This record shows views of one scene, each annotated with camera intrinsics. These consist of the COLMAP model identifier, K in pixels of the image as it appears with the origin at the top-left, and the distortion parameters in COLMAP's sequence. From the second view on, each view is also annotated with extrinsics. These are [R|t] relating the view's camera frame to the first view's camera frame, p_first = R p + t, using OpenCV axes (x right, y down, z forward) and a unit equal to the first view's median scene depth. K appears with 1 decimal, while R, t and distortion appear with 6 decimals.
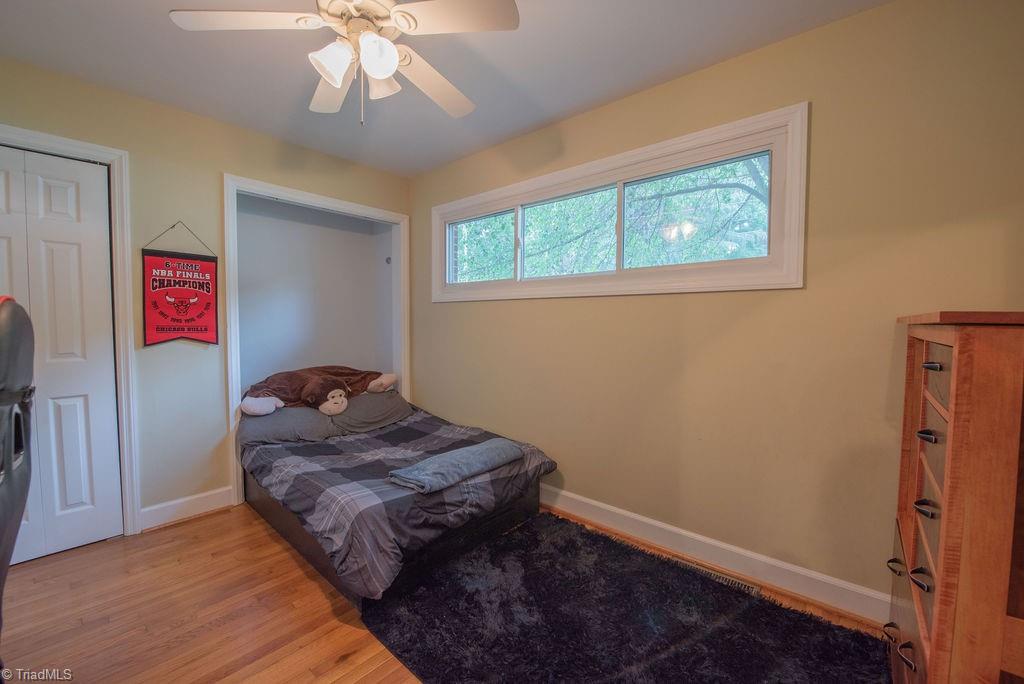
lens RADIAL K [[415.6, 0, 520.2], [0, 415.6, 336.5], [0, 0, 1]] dist [0.000324, -0.002993]
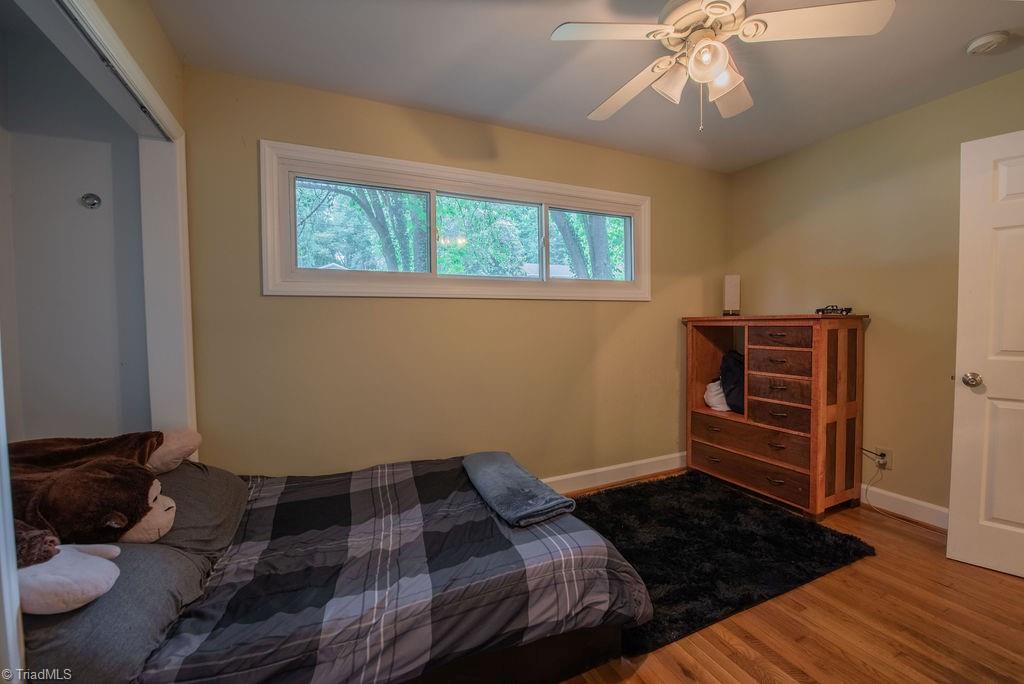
lens RADIAL K [[415.6, 0, 522.2], [0, 415.6, 342.7], [0, 0, 1]] dist [0.000324, -0.002993]
pose [[0.405008, -0.048643, 0.913018, -0.798737], [0.054825, 0.998079, 0.028855, -0.013431], [-0.912668, 0.038369, 0.406896, 0.530143]]
